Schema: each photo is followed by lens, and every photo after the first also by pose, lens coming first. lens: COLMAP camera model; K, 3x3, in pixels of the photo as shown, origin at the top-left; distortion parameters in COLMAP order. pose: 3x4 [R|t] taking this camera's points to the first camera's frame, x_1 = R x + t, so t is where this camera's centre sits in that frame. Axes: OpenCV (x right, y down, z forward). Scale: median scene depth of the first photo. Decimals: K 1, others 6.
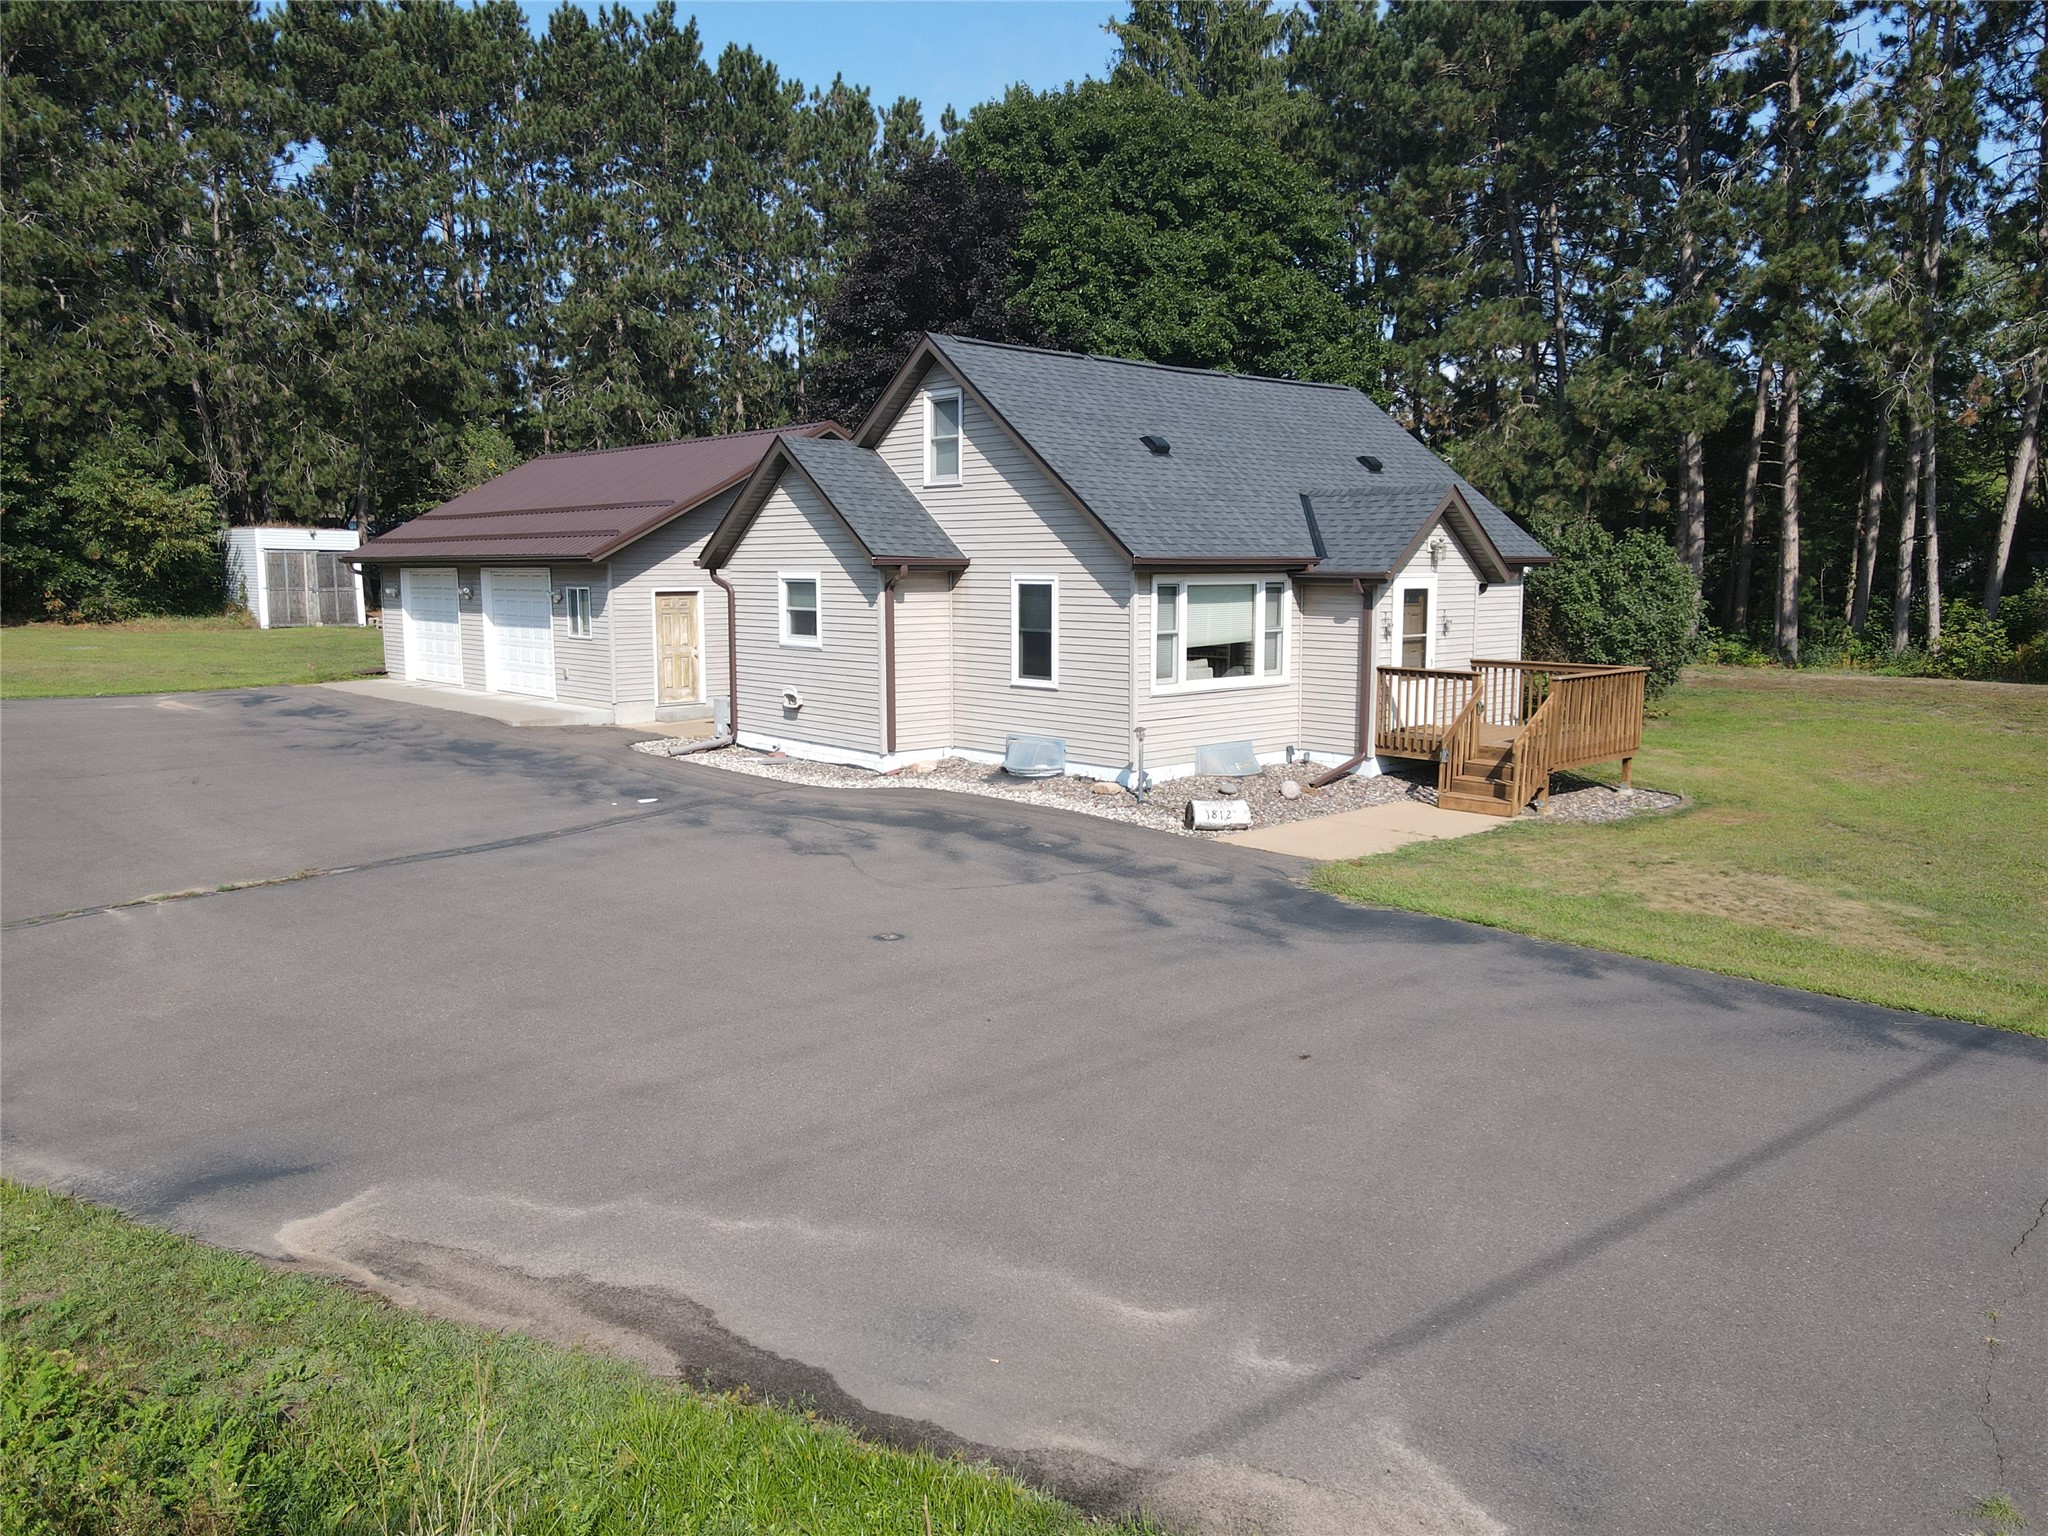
lens RADIAL K [[1487.0, 0, 1022.1], [0, 1487.0, 764.1], [0, 0, 1]] dist [0.010966, 0.006484]
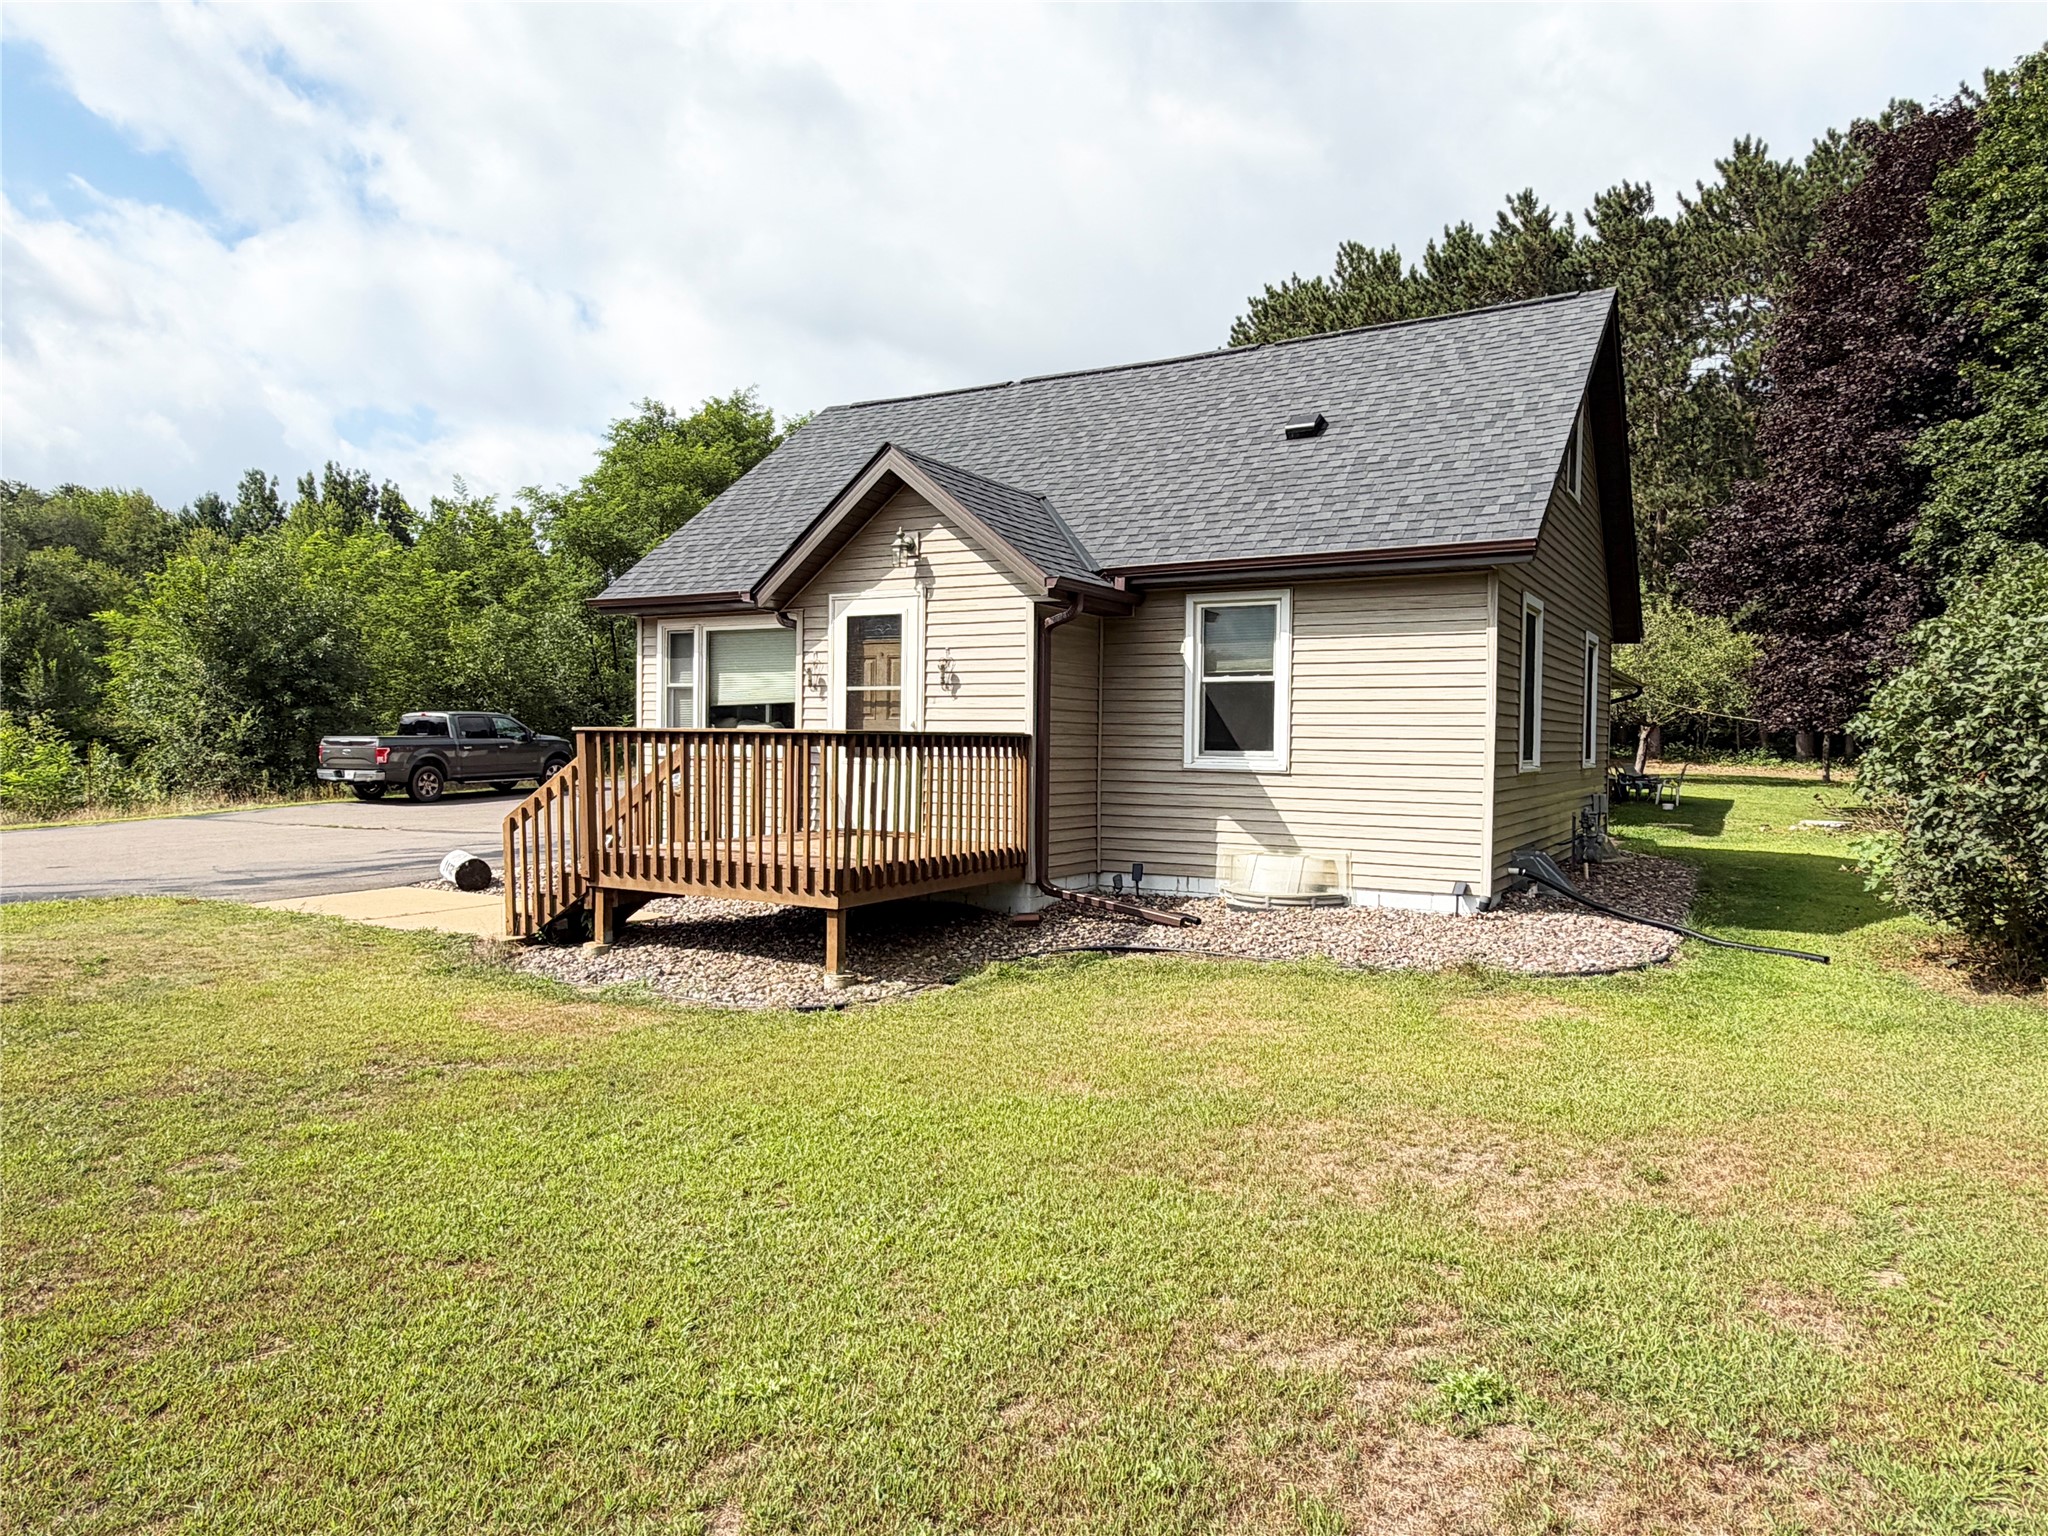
lens RADIAL K [[1281.8, 0, 1022.3], [0, 1281.8, 771.4], [0, 0, 1]] dist [-0.000101, 0.000650]
pose [[0.297353, 0.027447, -0.954373, 0.802628], [-0.141385, 0.989832, -0.015585, -0.050834], [0.944241, 0.139568, 0.298210, 0.891360]]
